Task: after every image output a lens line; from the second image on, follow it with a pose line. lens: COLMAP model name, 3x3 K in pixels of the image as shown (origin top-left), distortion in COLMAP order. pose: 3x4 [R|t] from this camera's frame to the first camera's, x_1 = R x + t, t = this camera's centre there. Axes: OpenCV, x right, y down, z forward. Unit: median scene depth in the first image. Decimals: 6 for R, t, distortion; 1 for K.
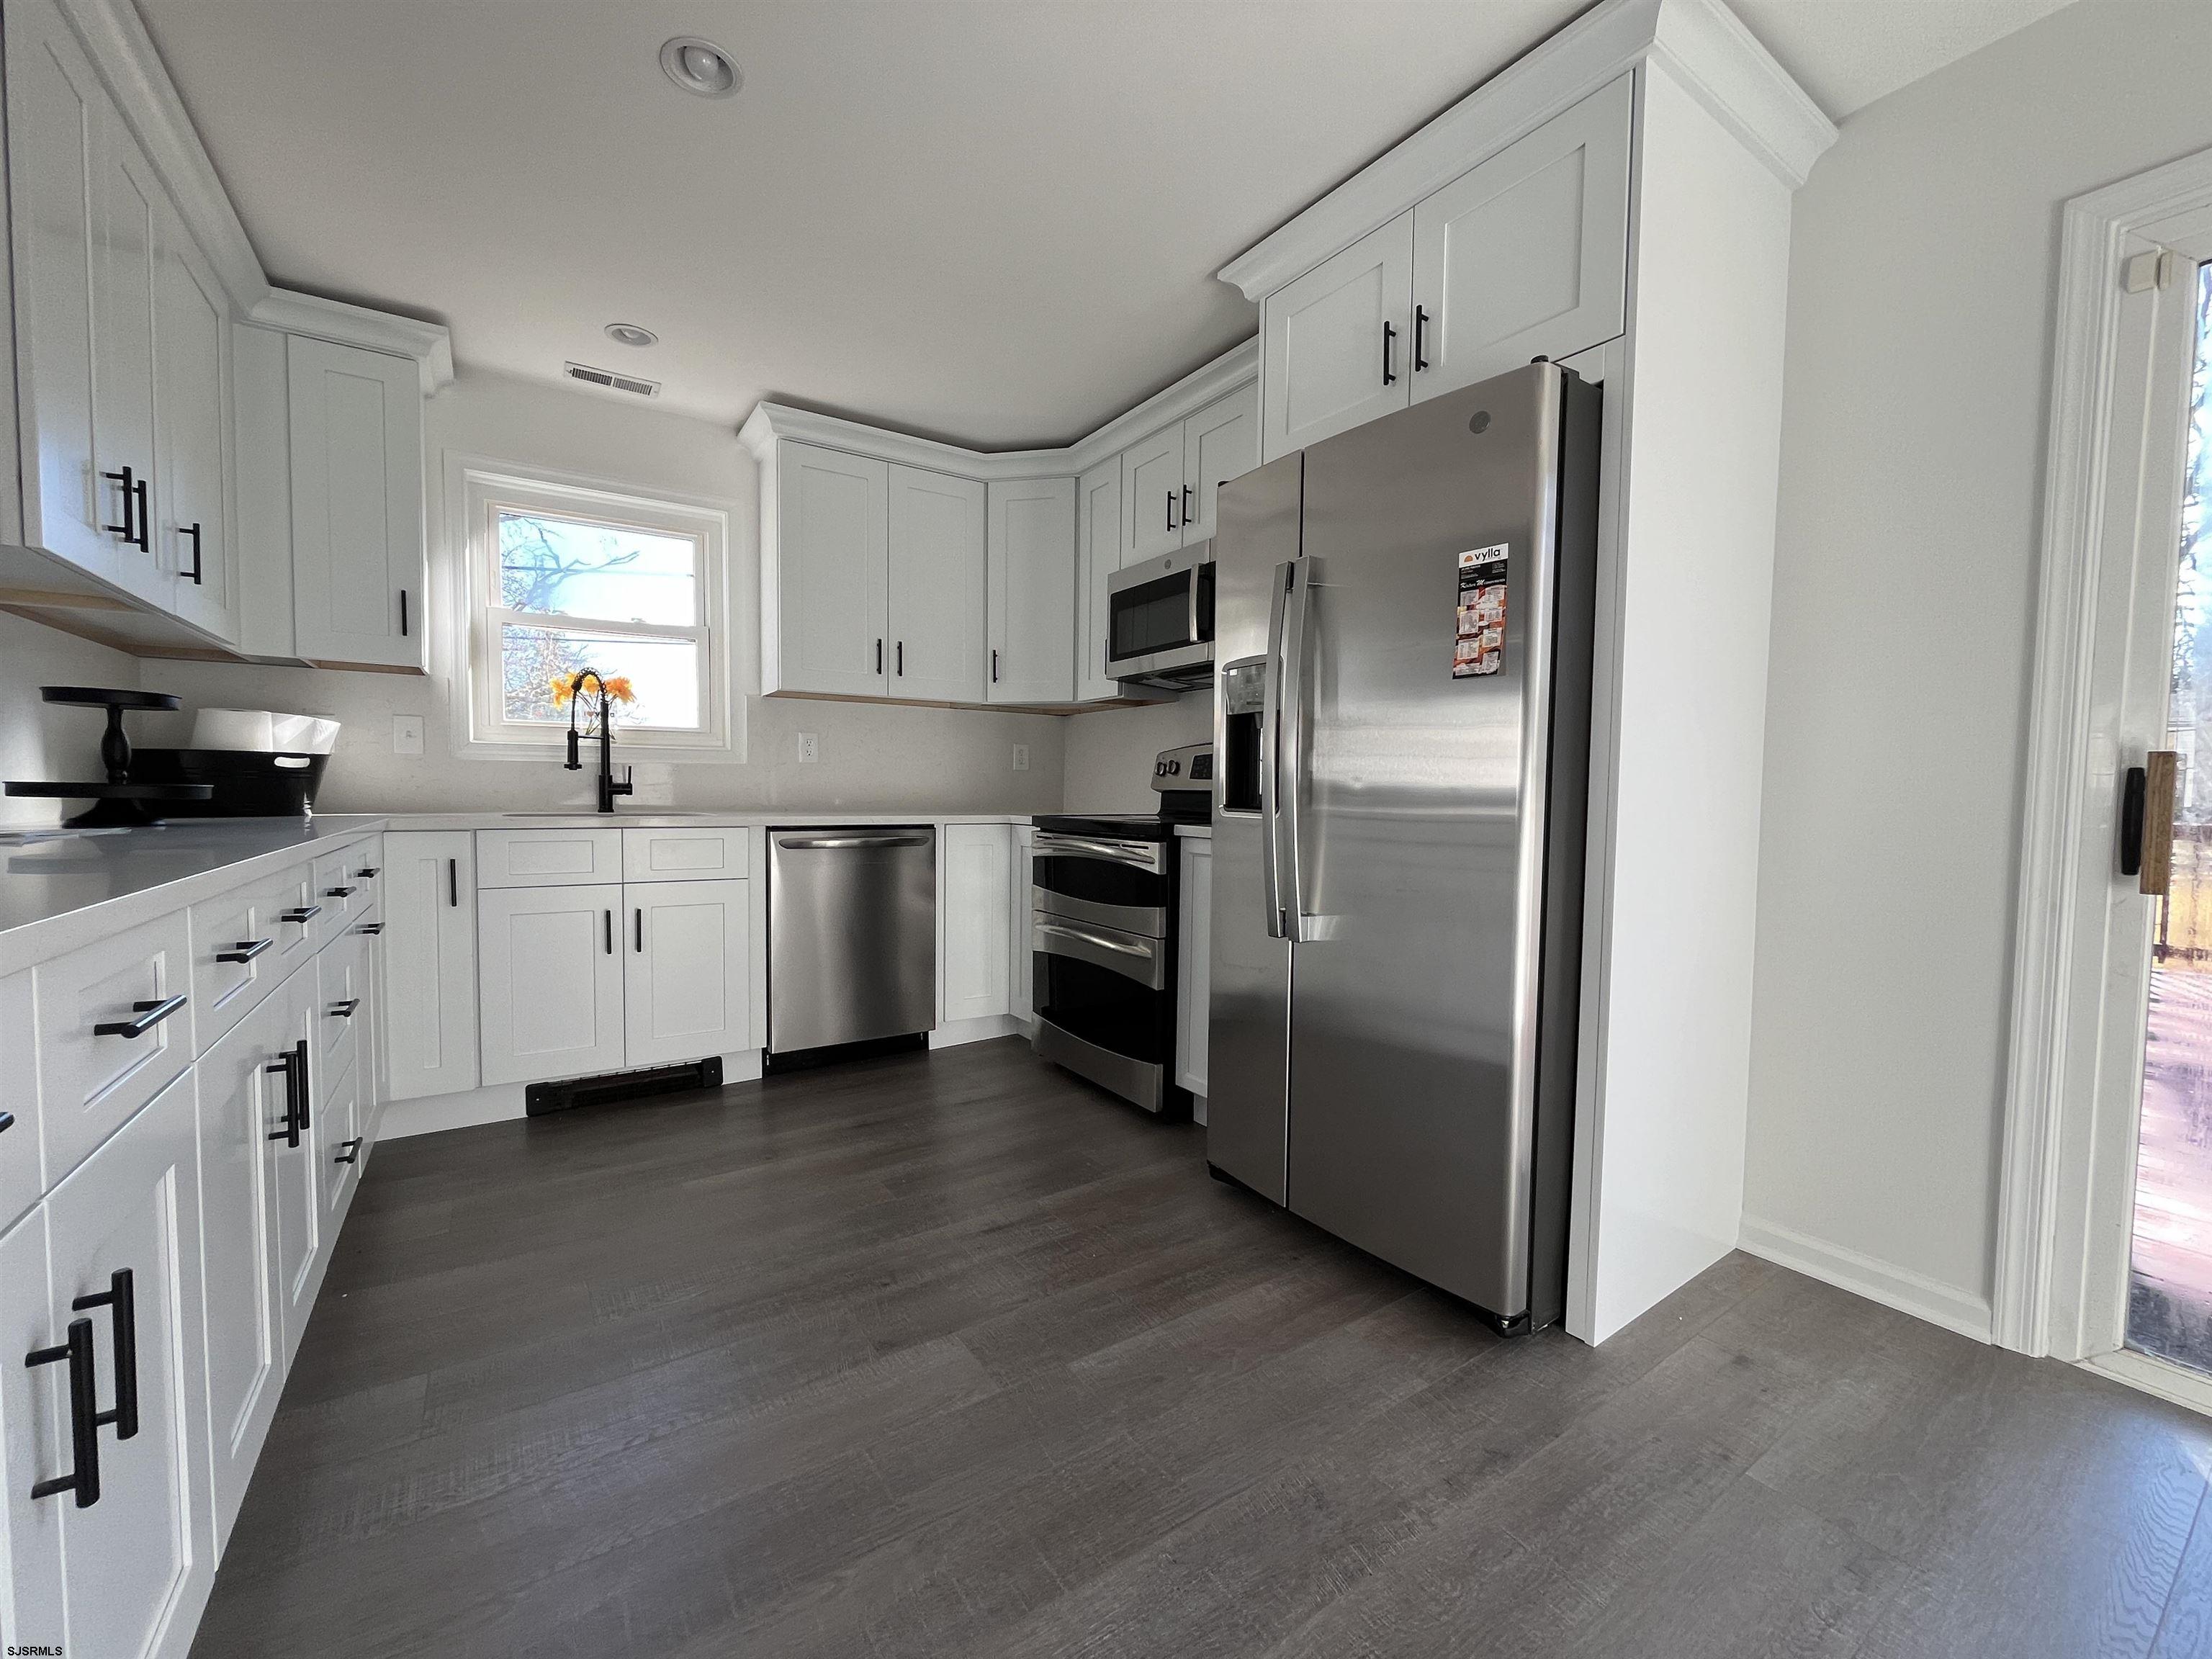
lens RADIAL K [[888.0, 0, 1101.0], [0, 888.0, 845.4], [0, 0, 1]] dist [-0.008531, 0.000244]
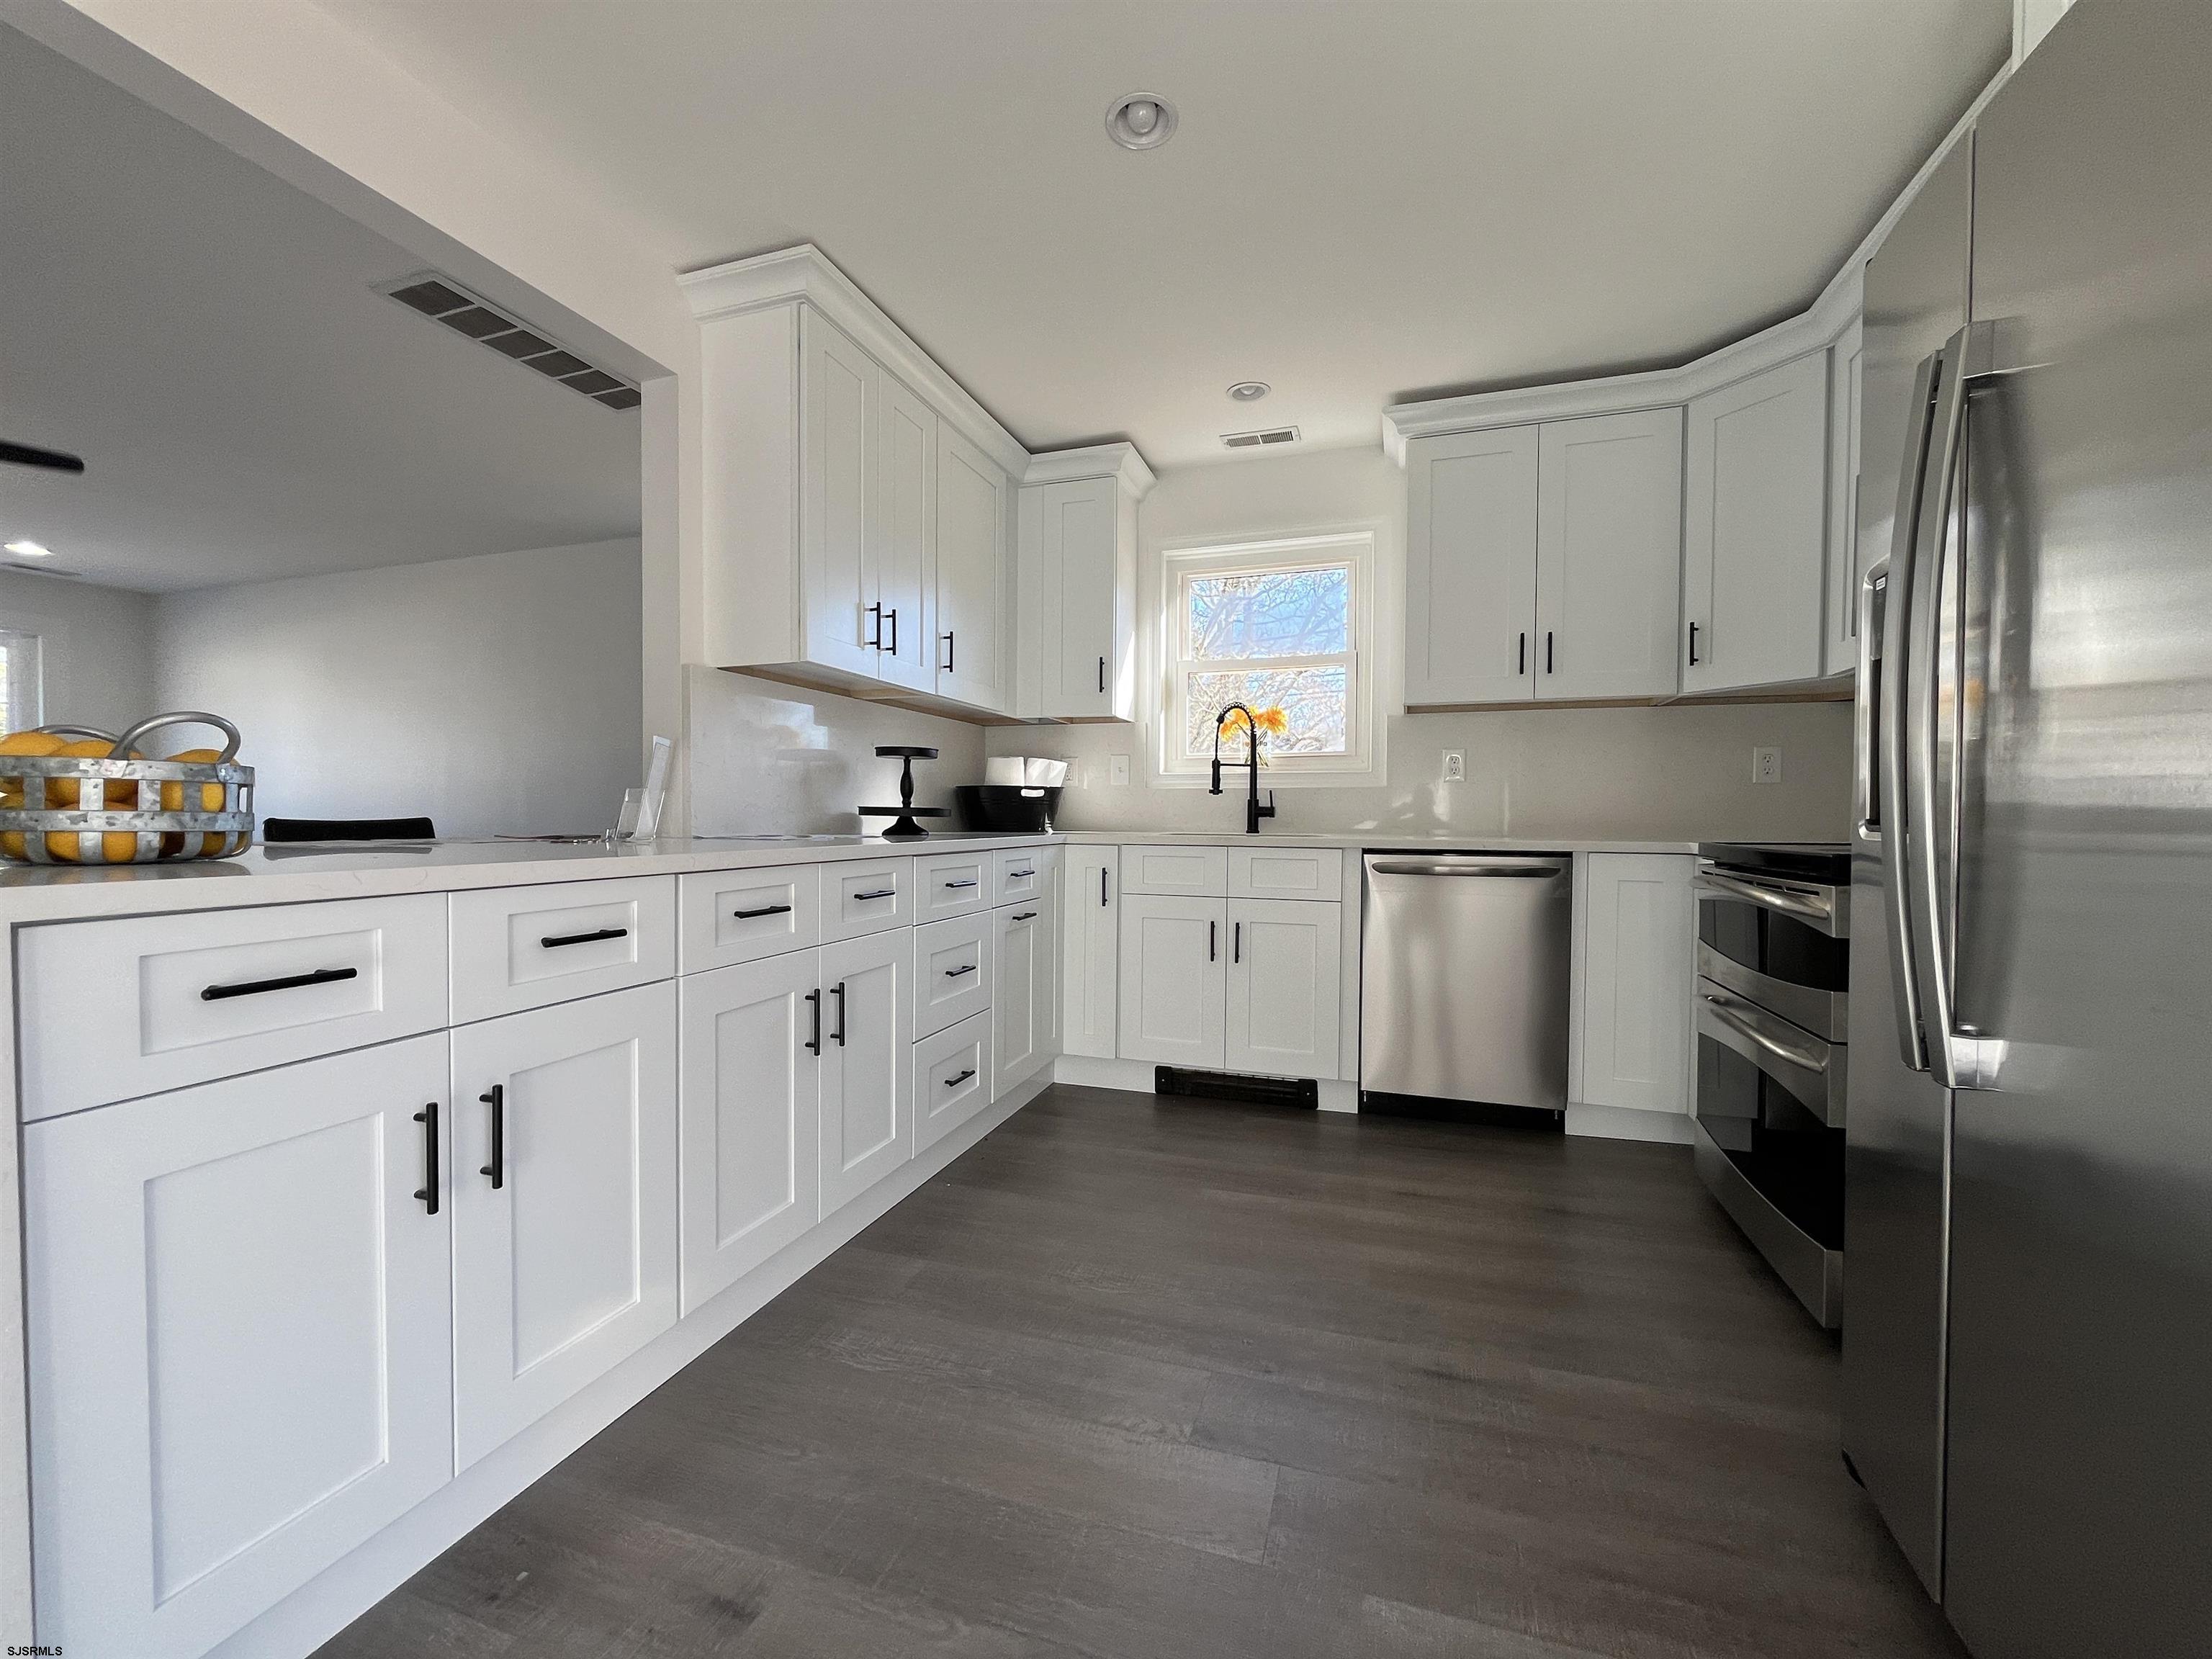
lens RADIAL K [[888.0, 0, 1101.0], [0, 888.0, 845.4], [0, 0, 1]] dist [-0.008531, 0.000244]
pose [[0.615313, 0.018636, -0.788063, 0.206810], [-0.046275, 0.998850, -0.012510, -0.000033], [0.786923, 0.044165, 0.615468, 0.198176]]
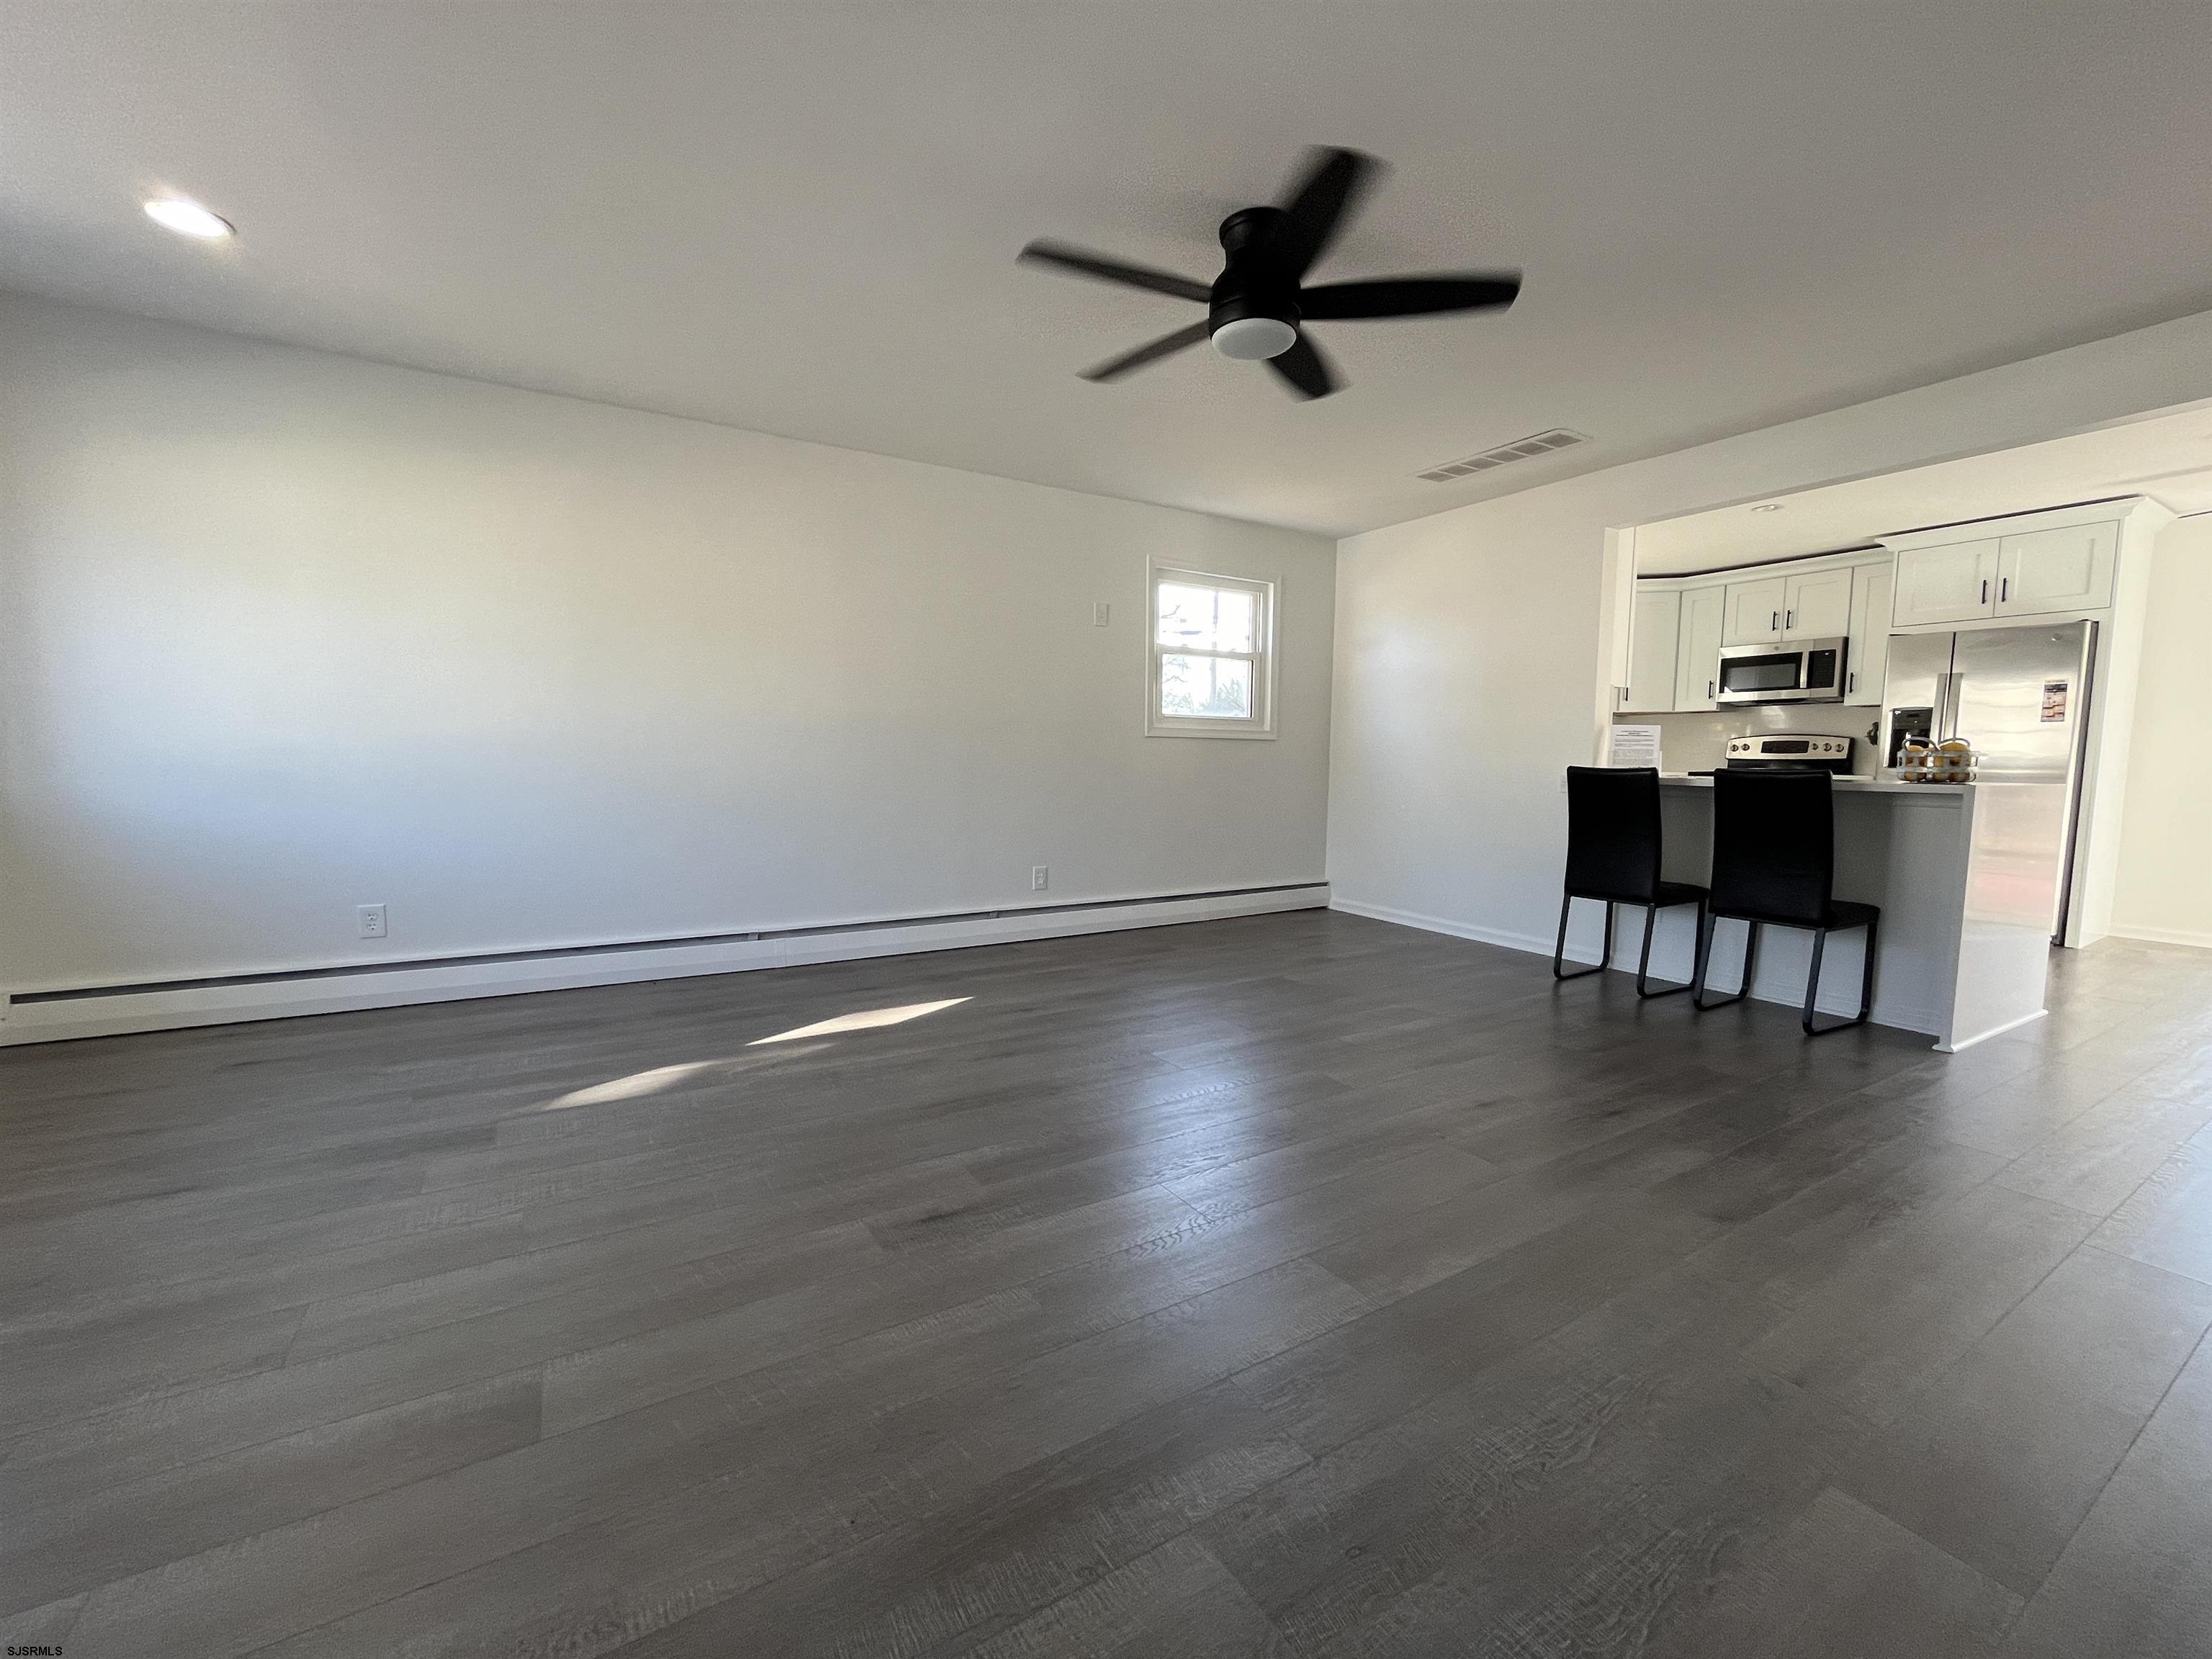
lens RADIAL K [[894.2, 0, 1106.0], [0, 894.2, 829.5], [0, 0, 1]] dist [0.000763, 0.000416]
pose [[0.999303, 0.003695, -0.037149, -0.882819], [-0.002908, 0.999771, 0.021218, 0.043219], [0.037219, -0.021095, 0.999084, -0.719145]]
